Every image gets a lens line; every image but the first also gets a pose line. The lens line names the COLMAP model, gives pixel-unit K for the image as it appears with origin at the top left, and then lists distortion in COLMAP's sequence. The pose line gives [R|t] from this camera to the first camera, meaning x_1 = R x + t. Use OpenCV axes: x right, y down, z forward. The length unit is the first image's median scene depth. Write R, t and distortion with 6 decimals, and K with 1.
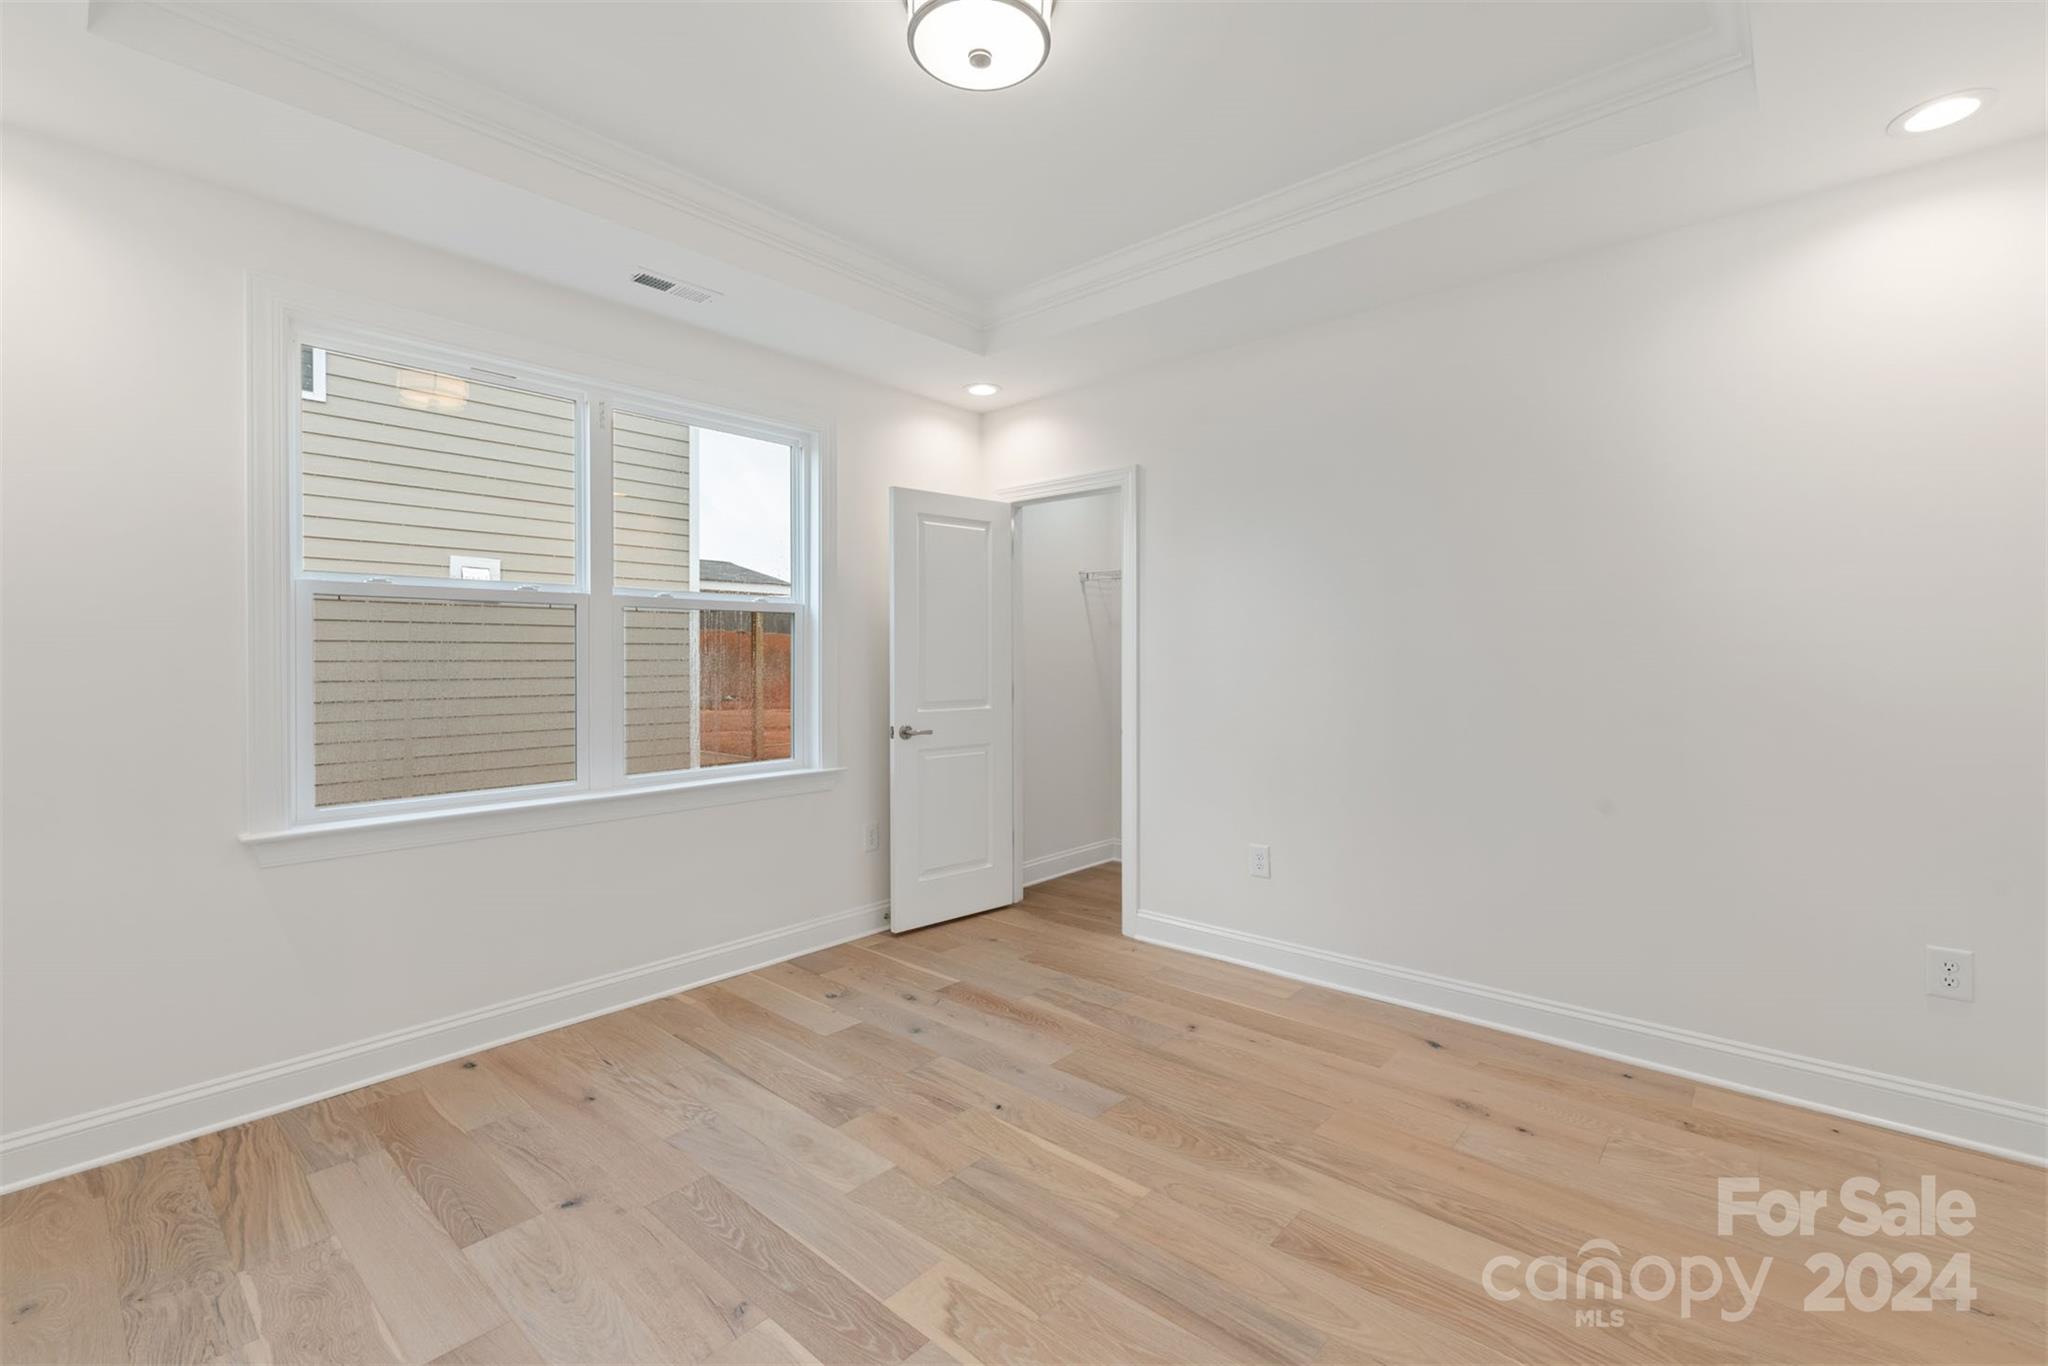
lens RADIAL K [[876.5, 0, 1005.1], [0, 876.5, 663.7], [0, 0, 1]] dist [0.001010, -0.001719]
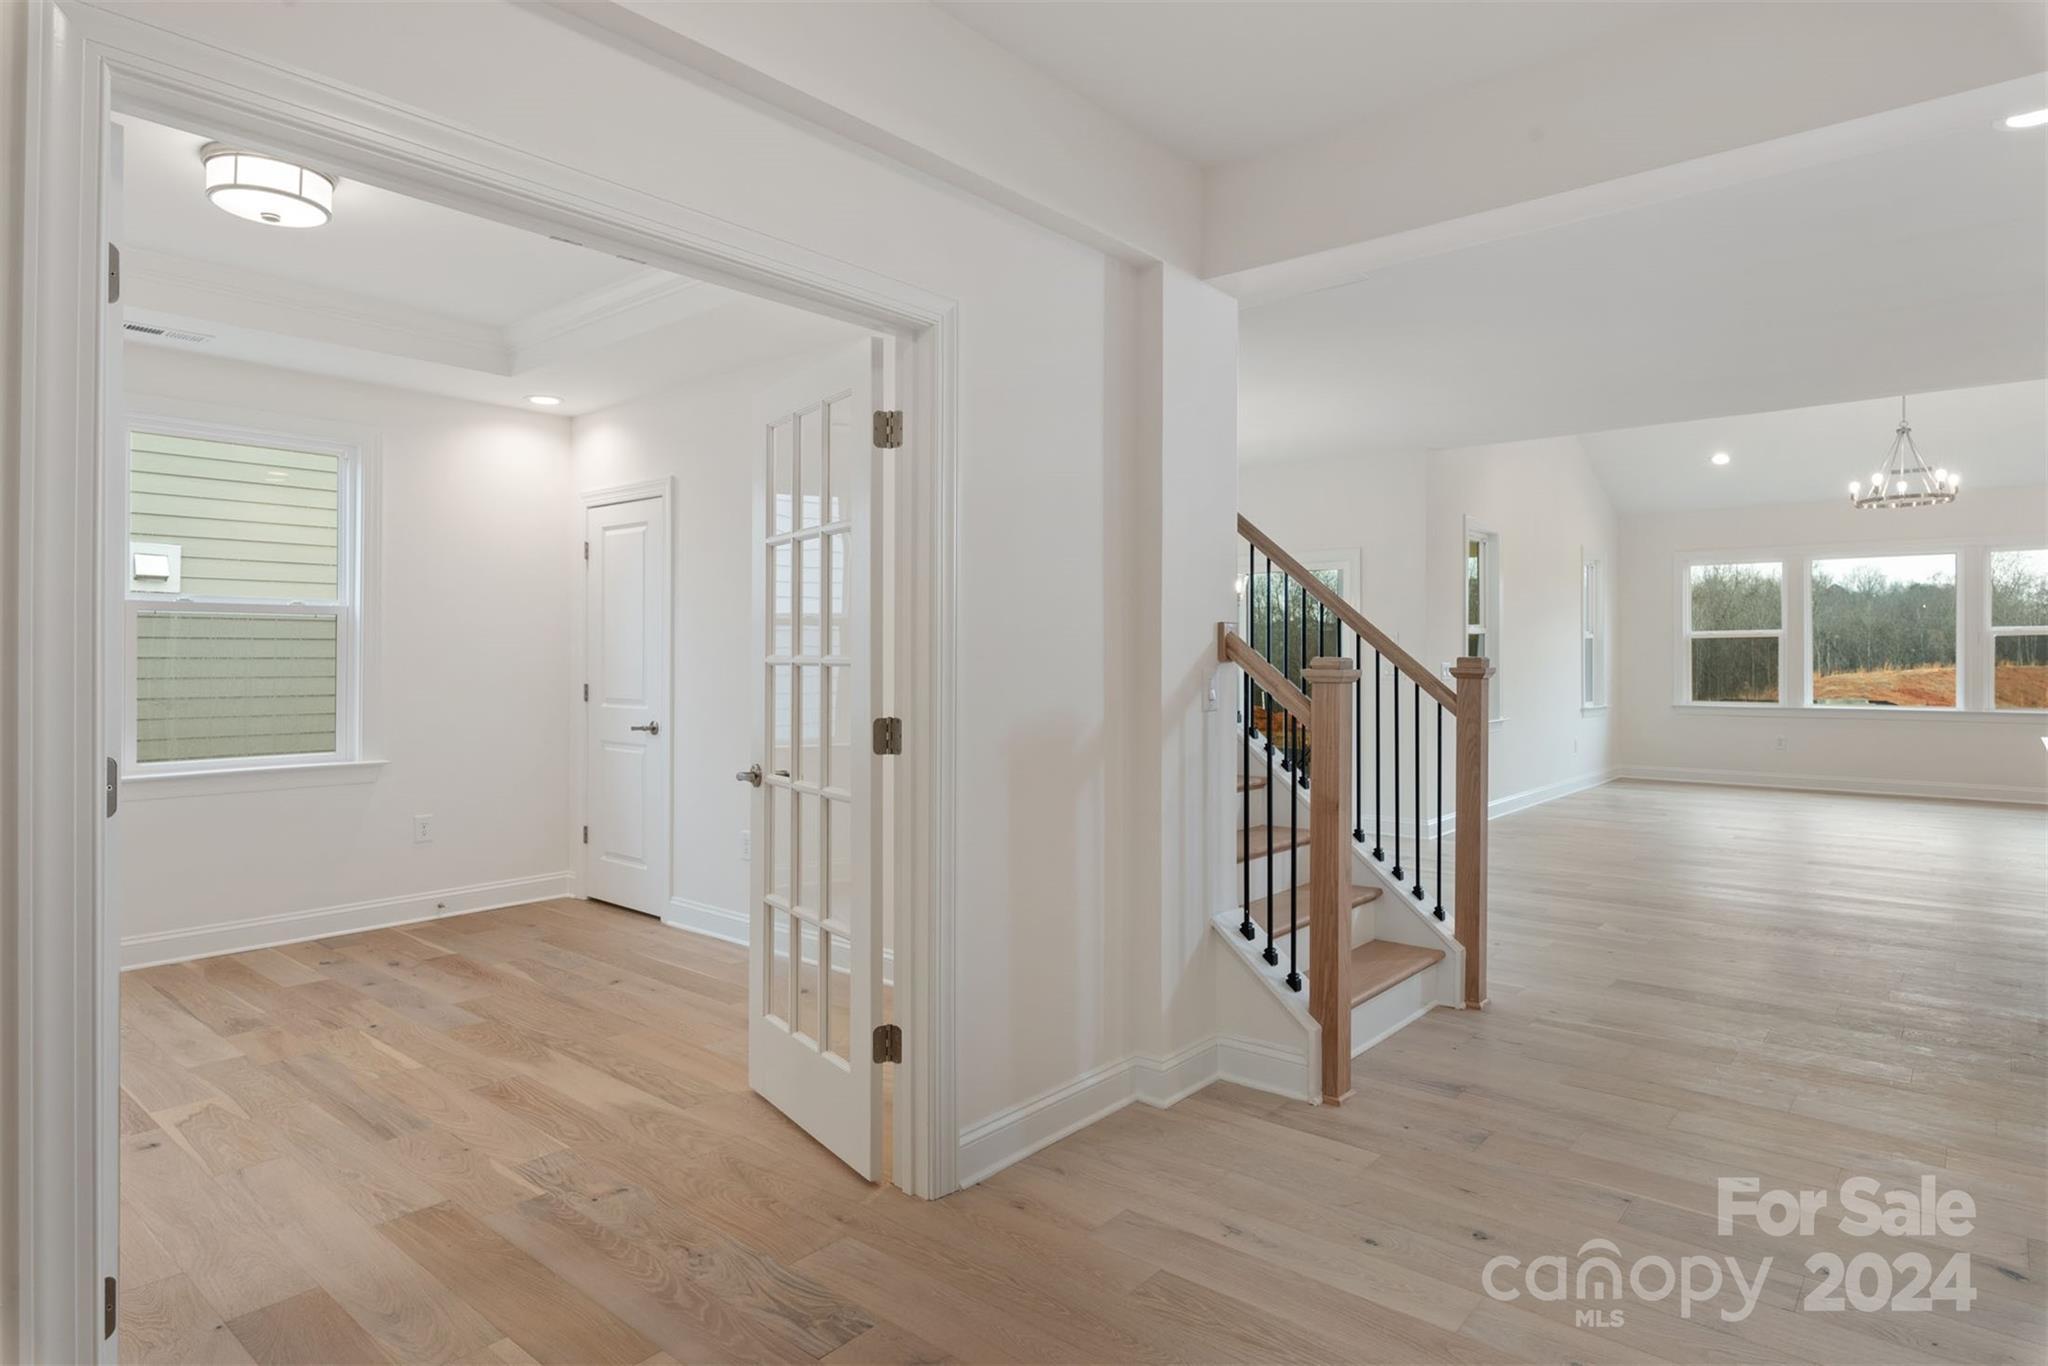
lens RADIAL K [[1140.3, 0, 1010.5], [0, 1140.3, 656.6], [0, 0, 1]] dist [0.001838, -0.005400]
pose [[0.999770, 0.006493, 0.020454, 0.761921], [-0.006319, 0.999943, -0.008565, 0.001337], [-0.020508, 0.008434, 0.999754, -0.546383]]
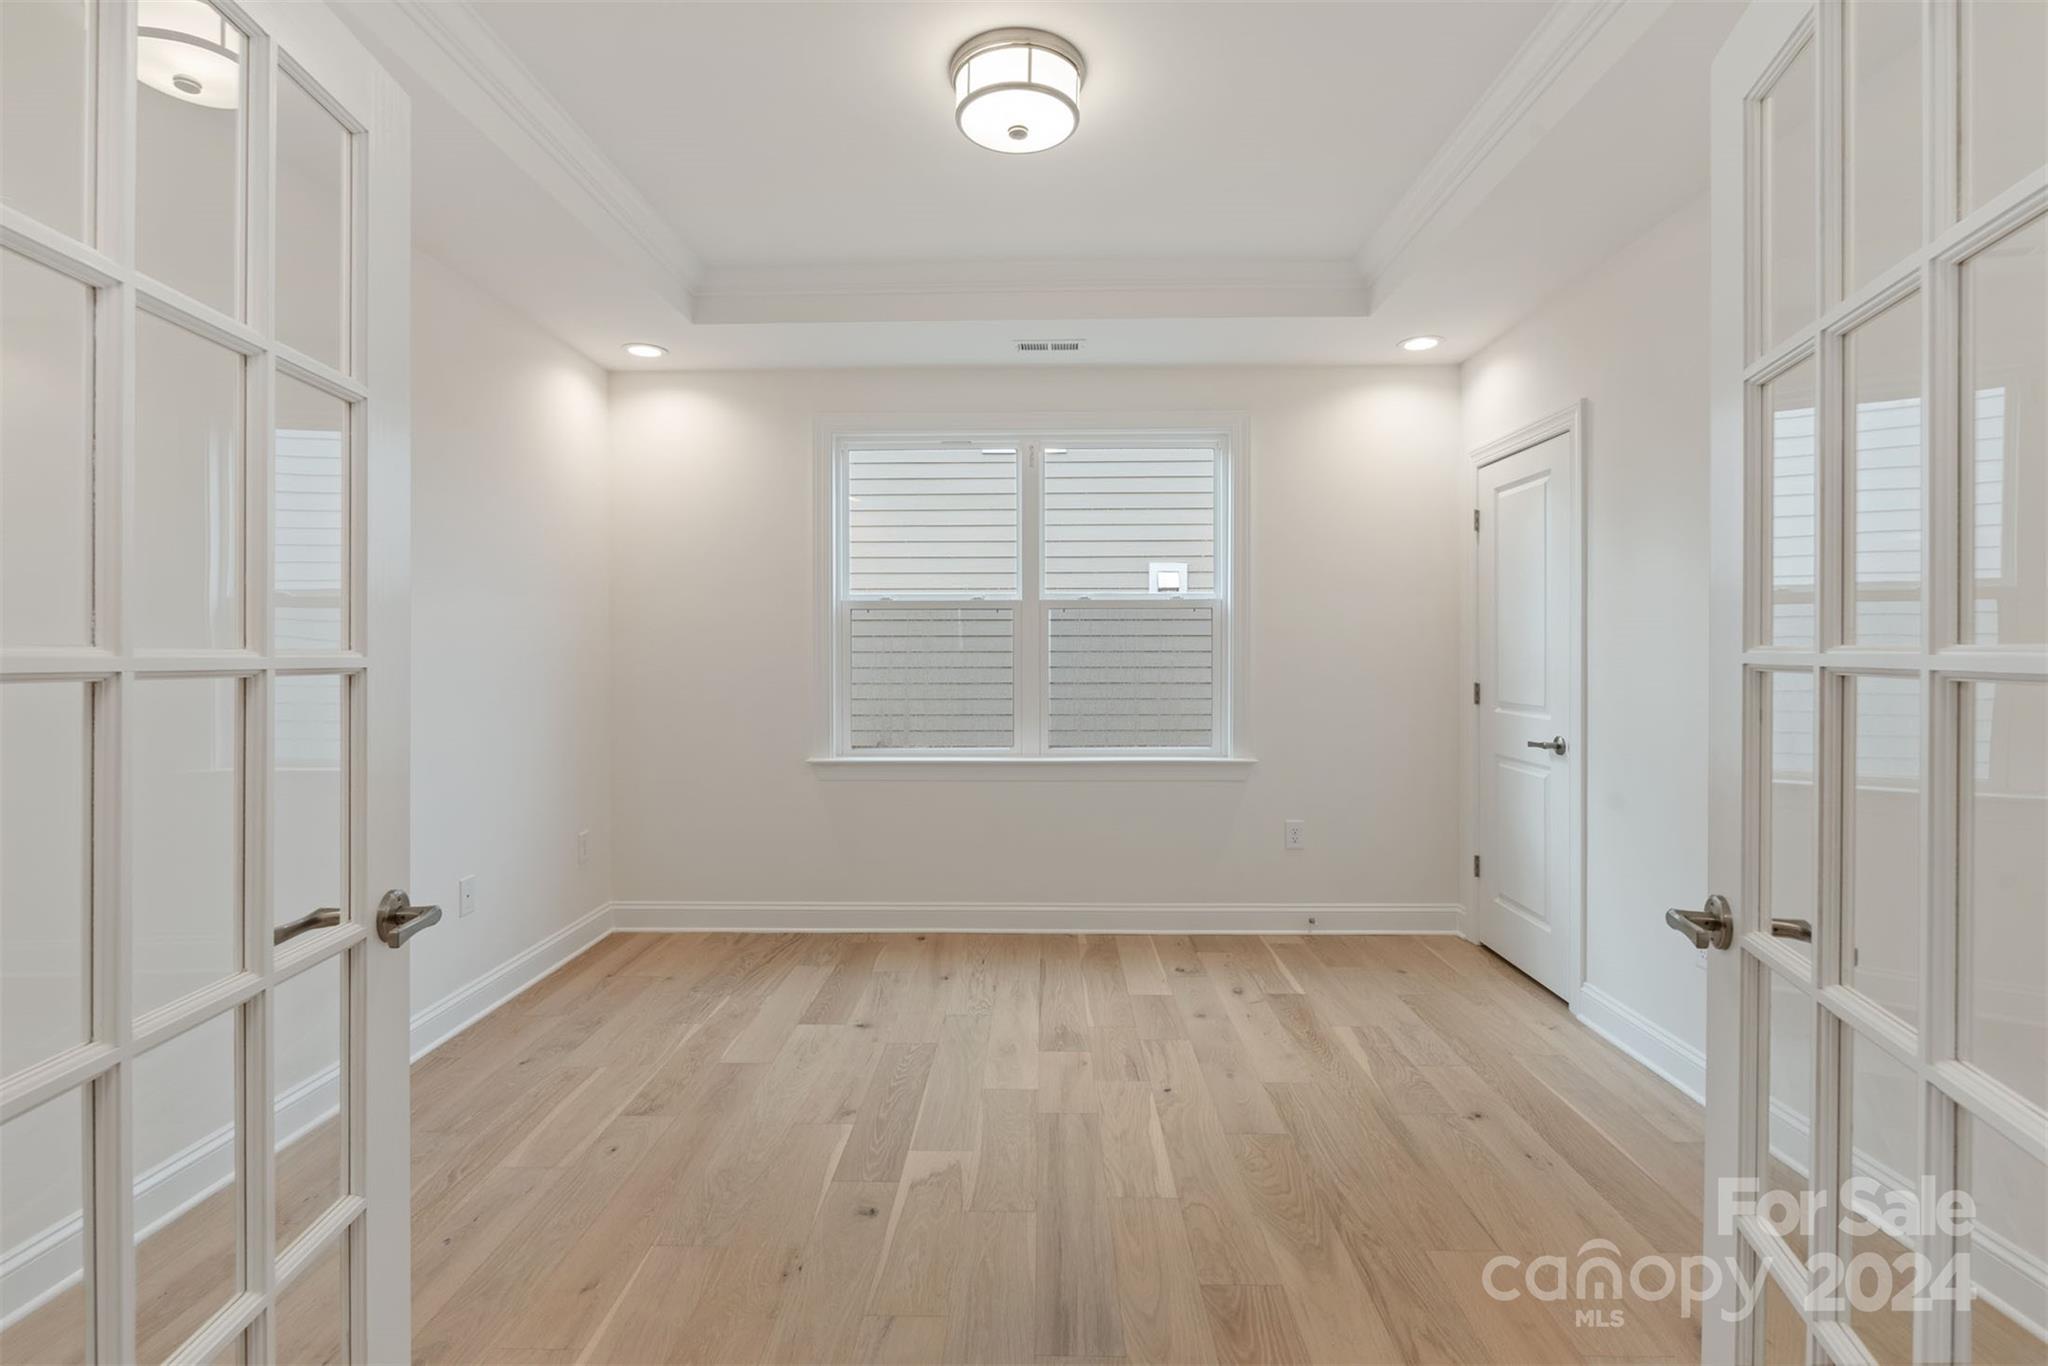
lens RADIAL K [[925.3, 0, 1018.0], [0, 925.3, 661.9], [0, 0, 1]] dist [-0.007905, 0.000901]
pose [[0.650776, 0.011736, -0.759179, 0.629255], [-0.005299, 0.999926, 0.010915, -0.005984], [0.759251, -0.003080, 0.650790, 0.149676]]
